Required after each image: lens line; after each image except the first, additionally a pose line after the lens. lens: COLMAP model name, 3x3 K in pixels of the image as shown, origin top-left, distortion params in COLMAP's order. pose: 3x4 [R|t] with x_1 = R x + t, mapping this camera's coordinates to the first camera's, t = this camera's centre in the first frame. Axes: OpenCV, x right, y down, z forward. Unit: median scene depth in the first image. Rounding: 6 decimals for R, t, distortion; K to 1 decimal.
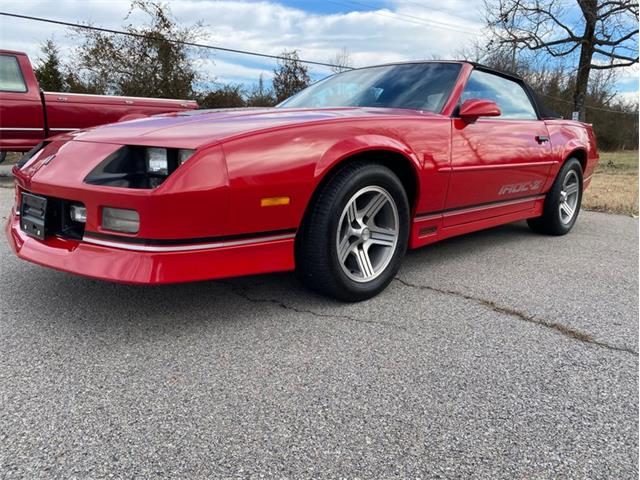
lens RADIAL K [[476.1, 0, 320.0], [0, 476.1, 240.0], [0, 0, 1]] dist [0.086139, -0.088064]
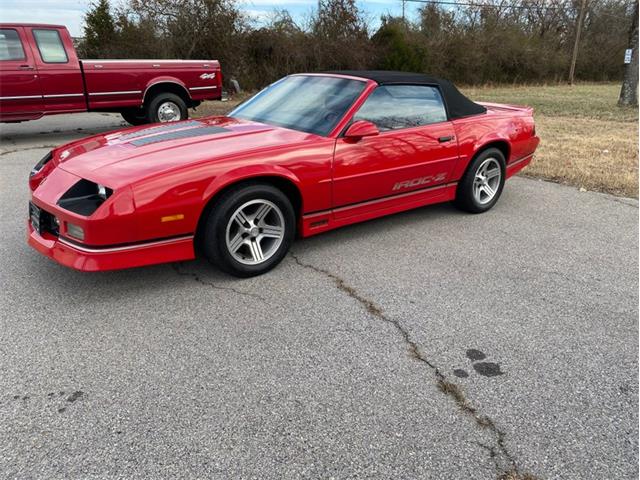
lens RADIAL K [[476.1, 0, 320.0], [0, 476.1, 240.0], [0, 0, 1]] dist [0.086139, -0.088064]
pose [[0.992850, 0.030058, -0.115518, 0.444684], [-0.013815, 0.990208, 0.138916, -0.184485], [0.118563, -0.136327, 0.983544, -0.383042]]
